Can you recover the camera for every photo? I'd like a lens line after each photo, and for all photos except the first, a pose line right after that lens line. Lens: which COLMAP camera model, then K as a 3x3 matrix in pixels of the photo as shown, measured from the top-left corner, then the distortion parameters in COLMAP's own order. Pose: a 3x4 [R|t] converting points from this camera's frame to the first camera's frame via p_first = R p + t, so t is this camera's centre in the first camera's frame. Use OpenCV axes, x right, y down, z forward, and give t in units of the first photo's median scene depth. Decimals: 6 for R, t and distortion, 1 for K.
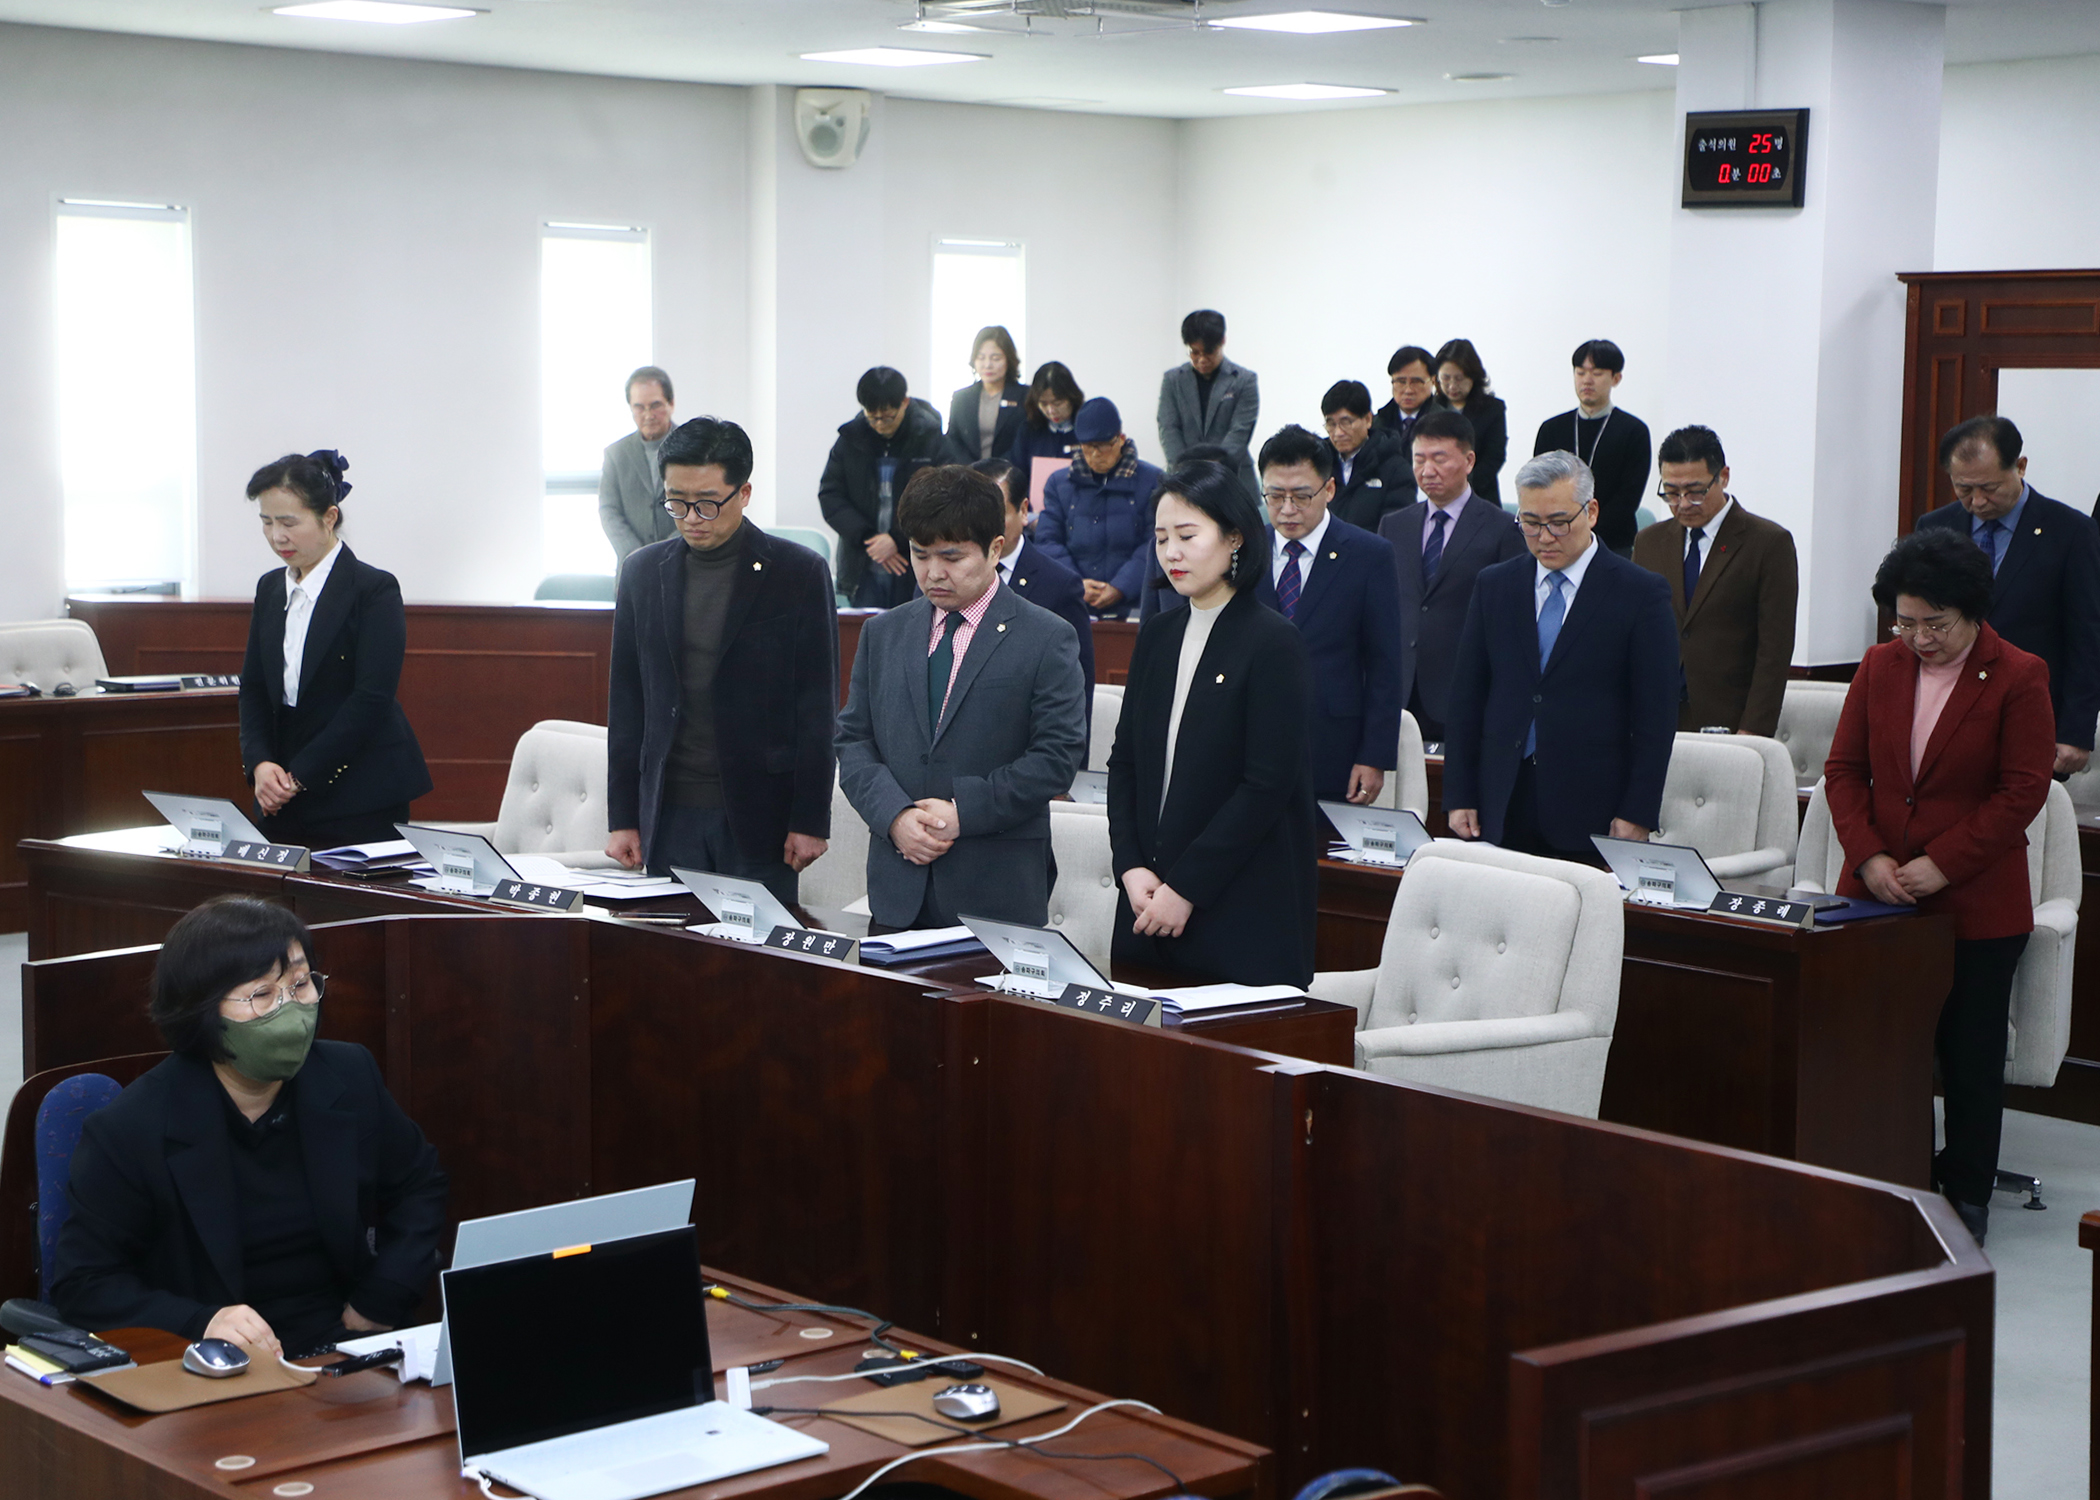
lens RADIAL K [[3887.7, 0, 1050.0], [0, 3887.7, 750.0], [0, 0, 1]] dist [-0.429408, 0.021810]
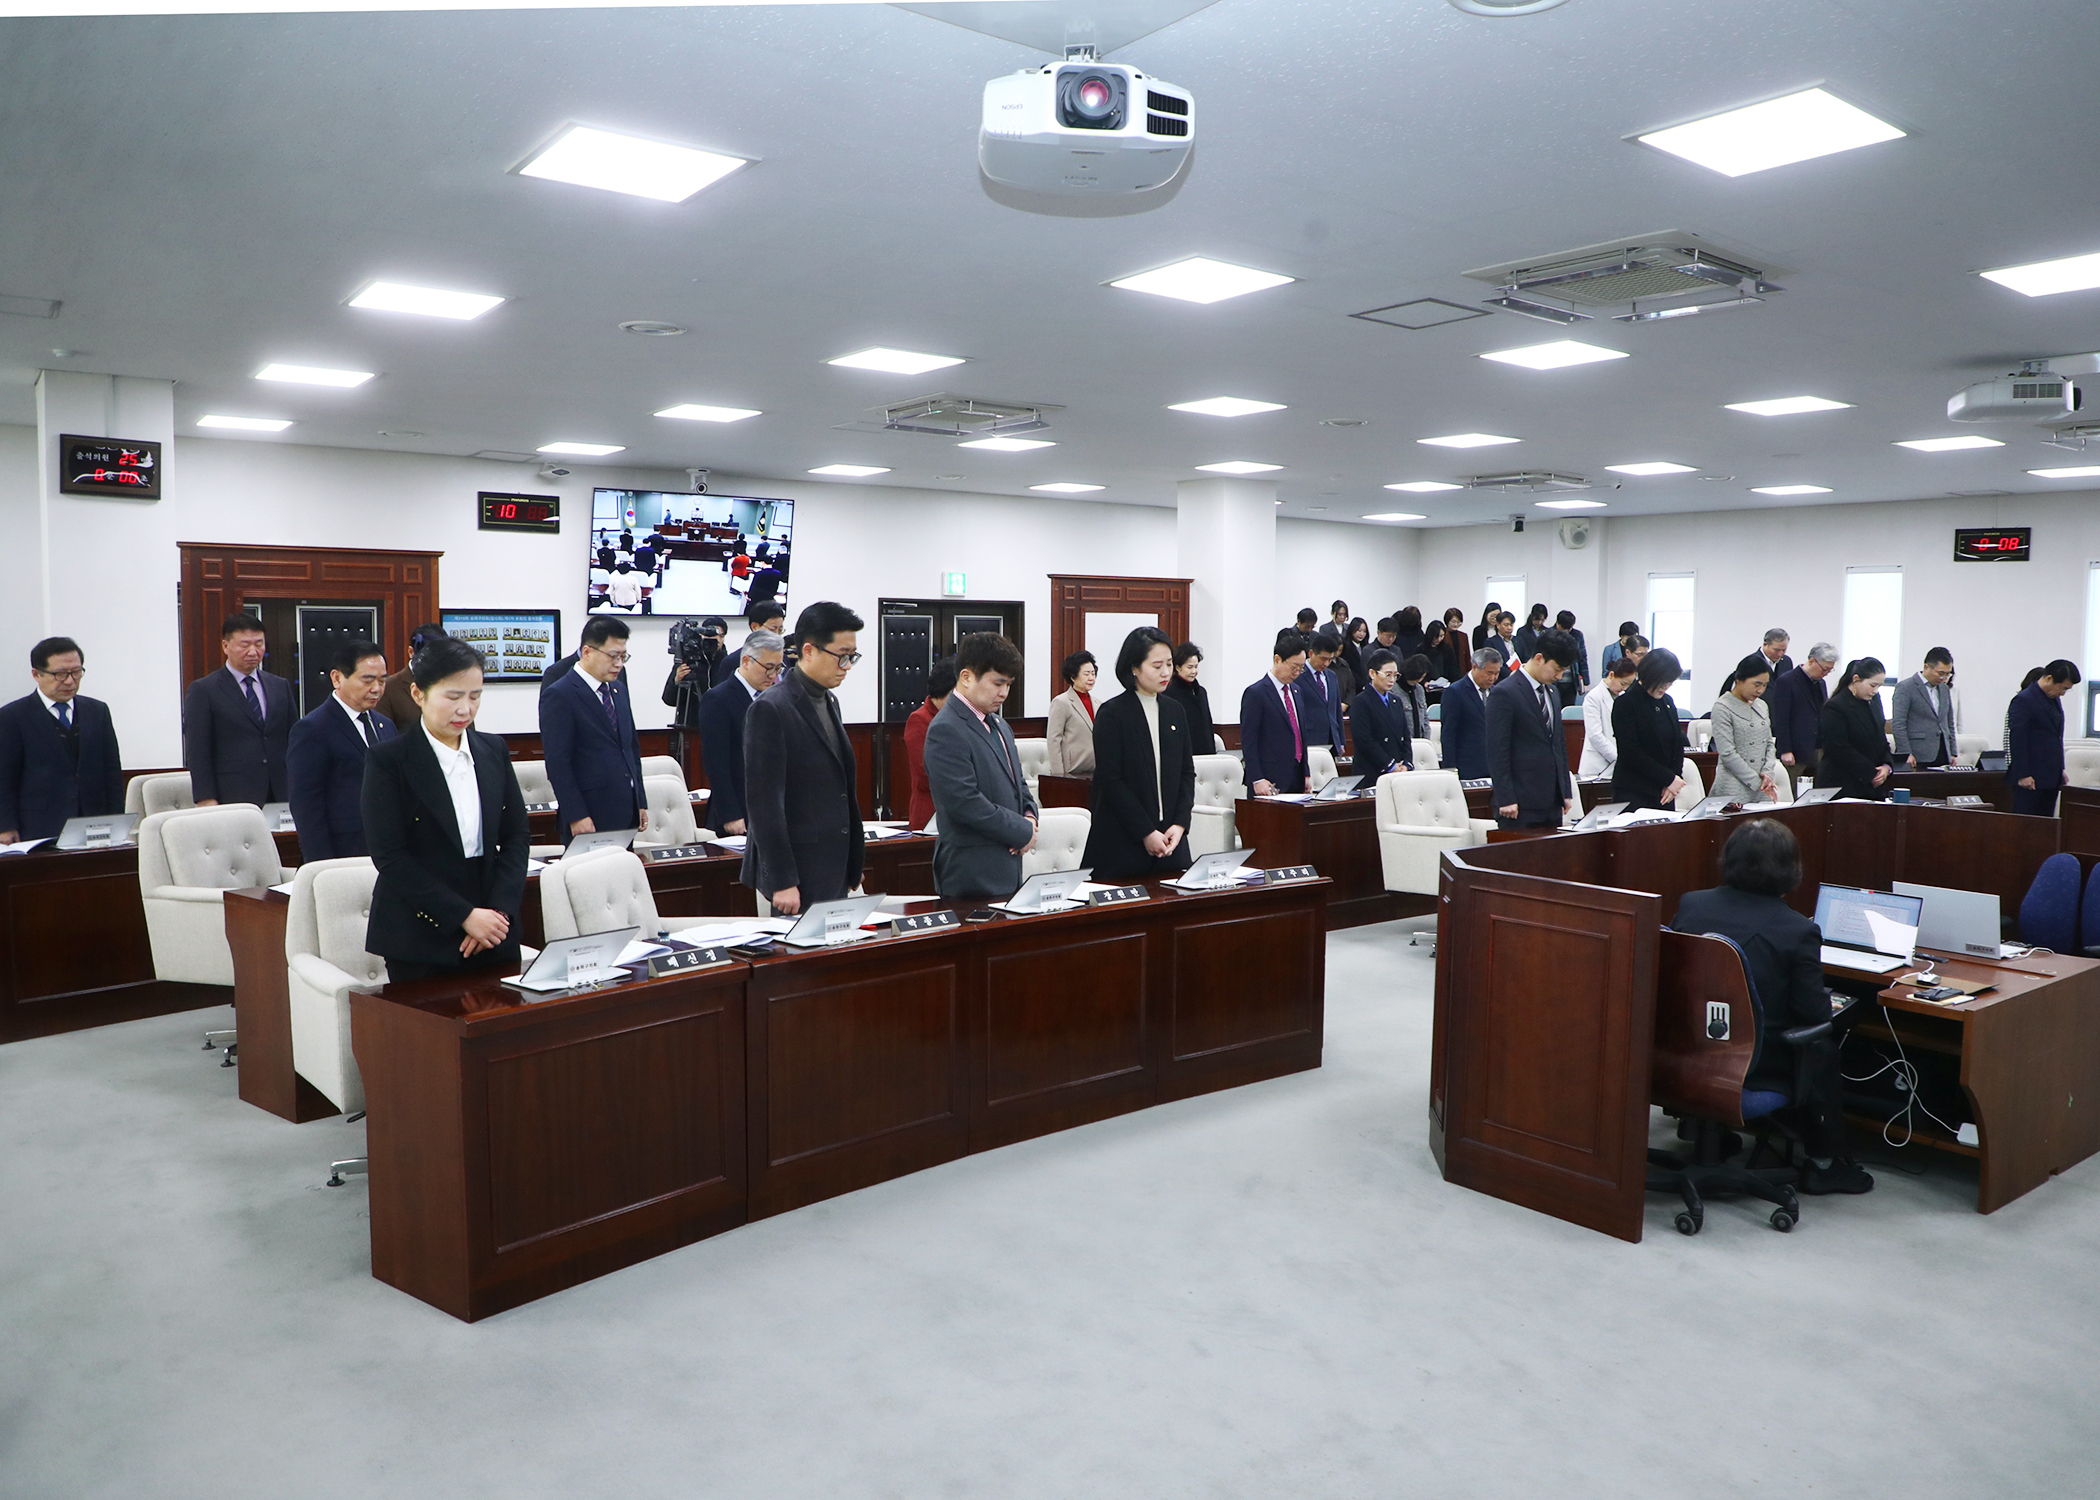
lens RADIAL K [[1479.9, 0, 1050.0], [0, 1479.9, 750.0], [0, 0, 1]] dist [0.056472, 0.000823]
pose [[0.041407, -0.087757, 0.995281, -0.473144], [0.082146, 0.993062, 0.084144, -0.056018], [-0.995760, 0.078274, 0.048329, 0.575160]]
